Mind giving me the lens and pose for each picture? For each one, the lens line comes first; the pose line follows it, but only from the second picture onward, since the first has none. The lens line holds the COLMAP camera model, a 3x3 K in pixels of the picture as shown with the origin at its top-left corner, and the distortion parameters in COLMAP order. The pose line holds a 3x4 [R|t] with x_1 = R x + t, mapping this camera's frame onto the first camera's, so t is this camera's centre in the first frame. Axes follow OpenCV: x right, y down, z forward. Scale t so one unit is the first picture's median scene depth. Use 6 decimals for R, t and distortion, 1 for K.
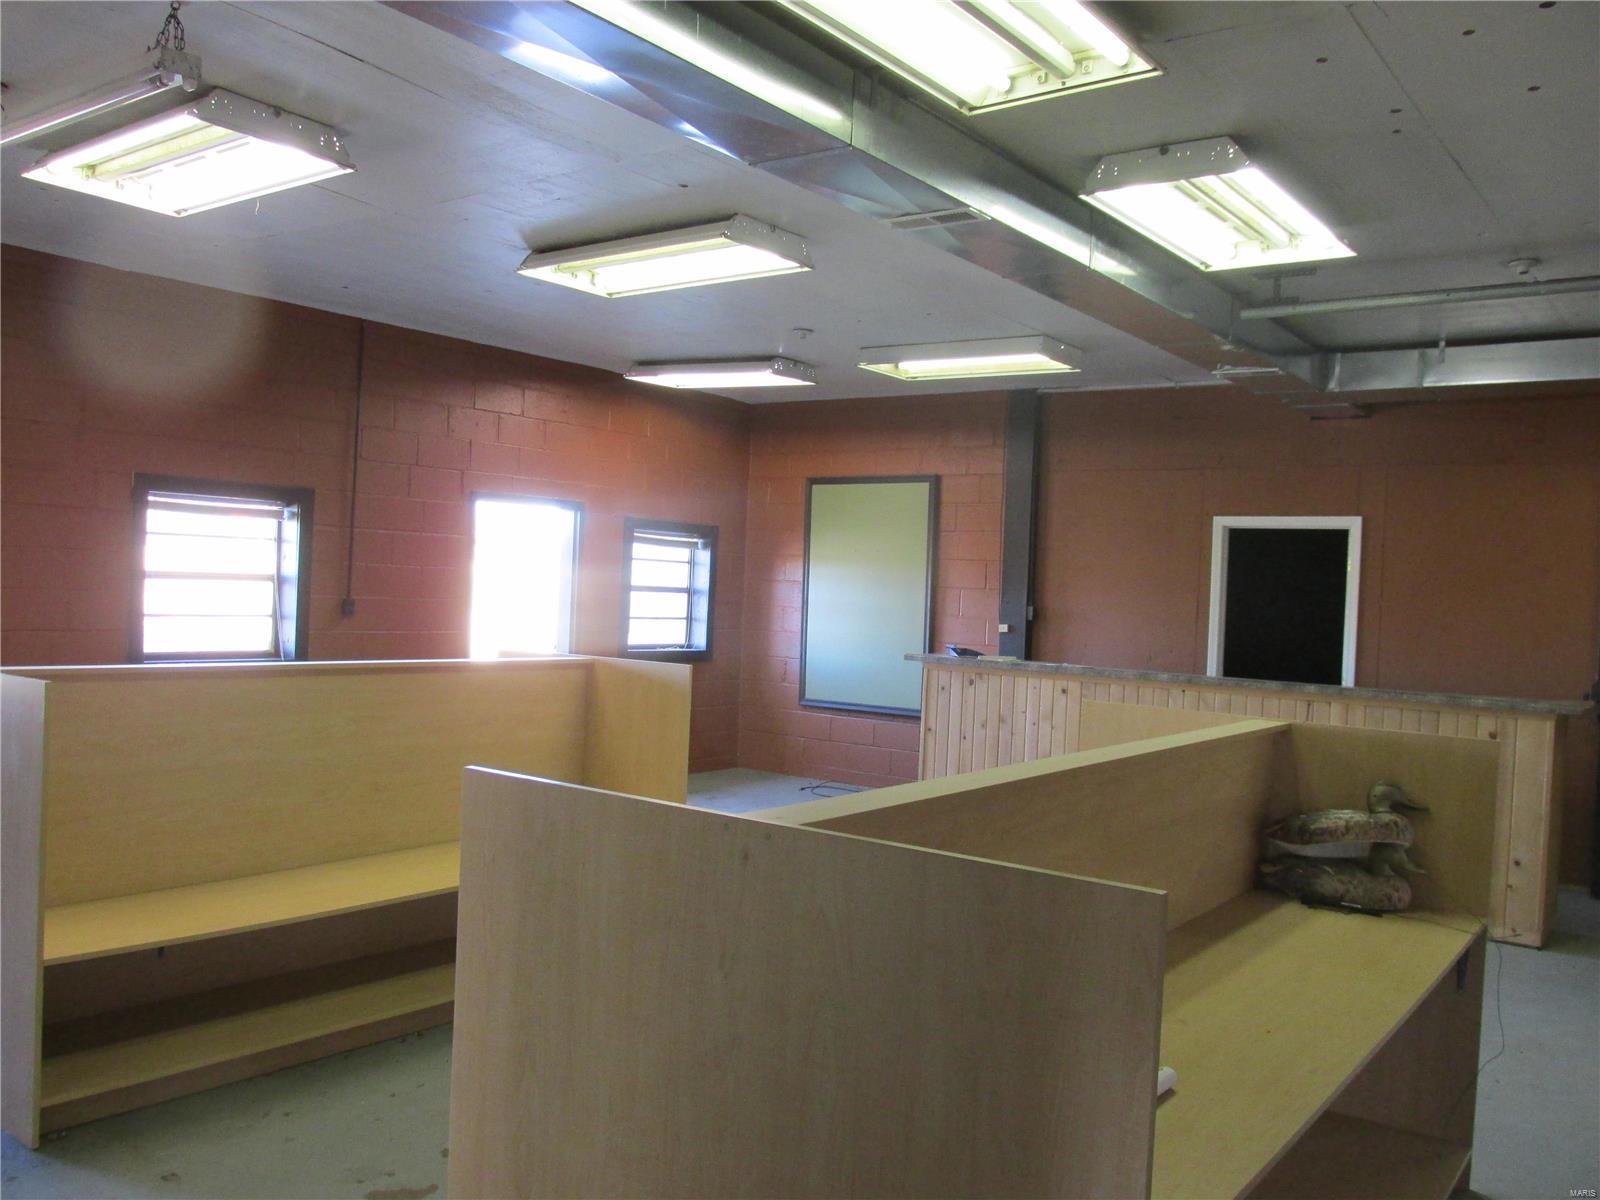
lens RADIAL K [[1327.9, 0, 790.1], [0, 1327.9, 598.9], [0, 0, 1]] dist [-0.035720, 0.013964]
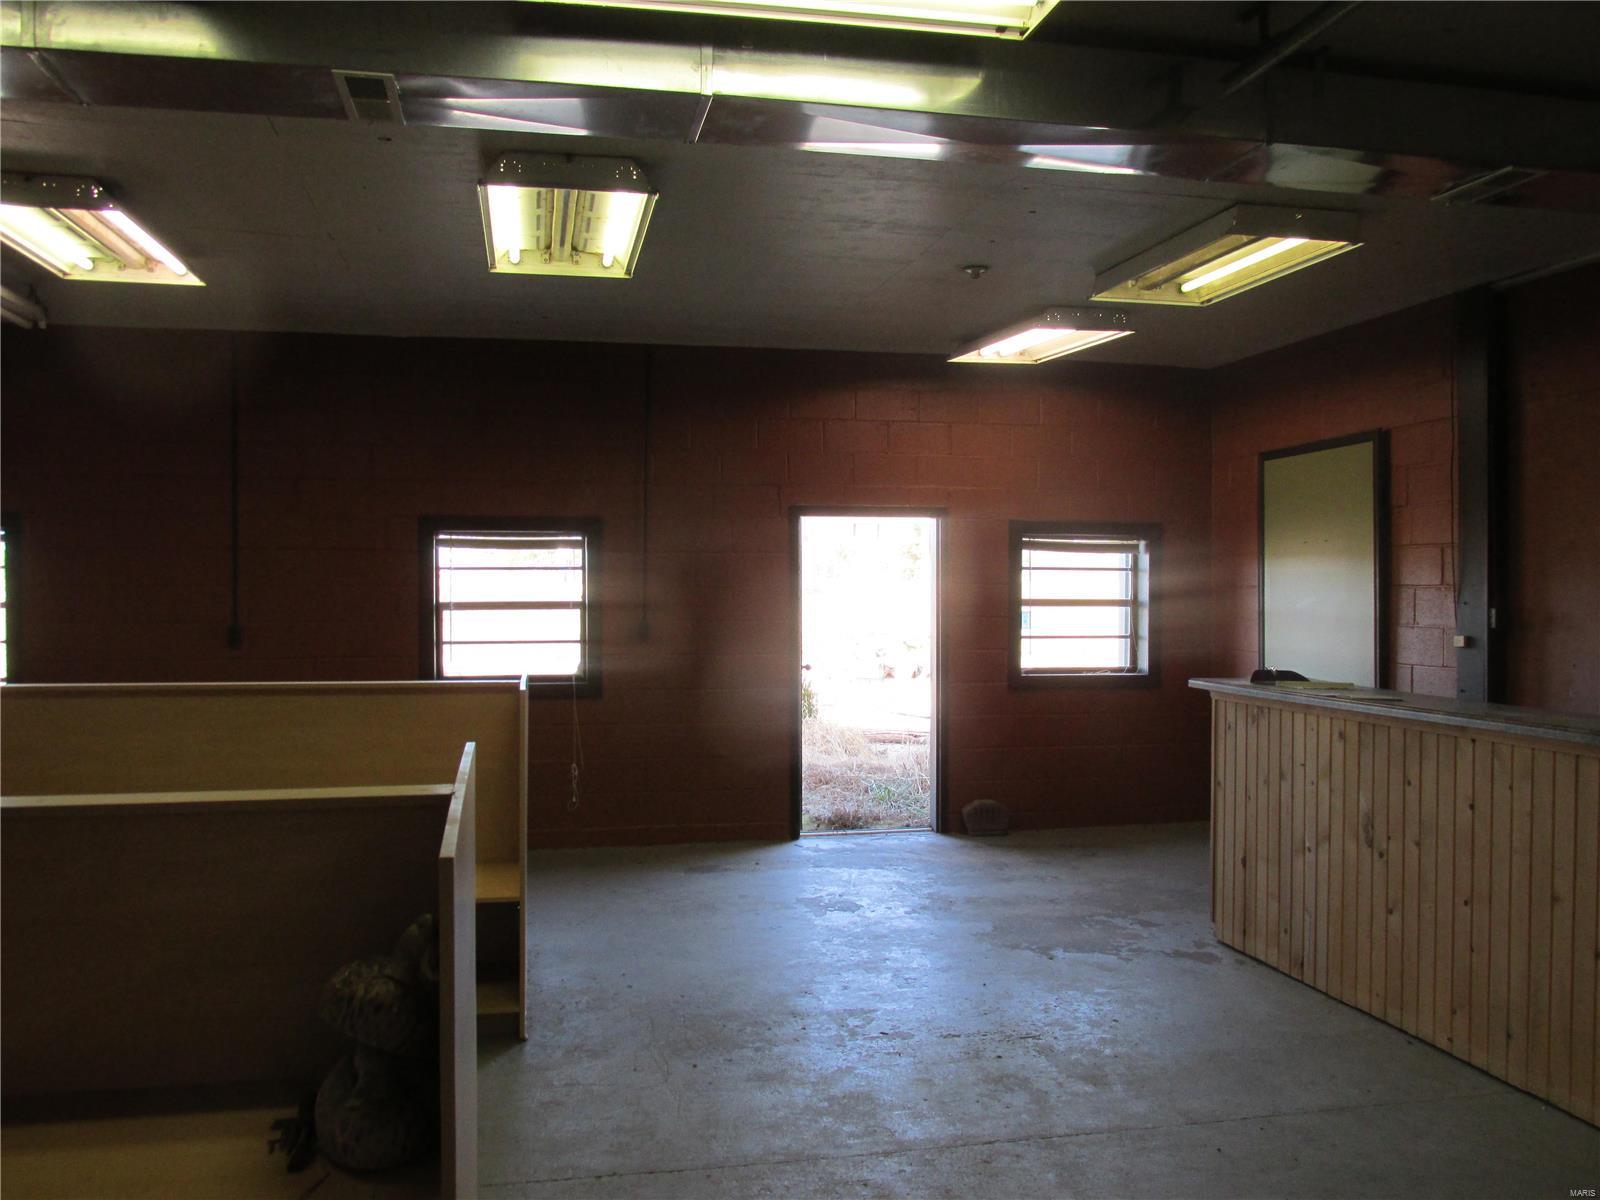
lens RADIAL K [[1327.9, 0, 799.3], [0, 1327.9, 601.8], [0, 0, 1]] dist [-0.035720, 0.013964]
pose [[0.770965, -0.037226, -0.635789, 0.317699], [0.026489, 0.999301, -0.026389, 0.010328], [0.636326, 0.003504, 0.771412, 0.246468]]
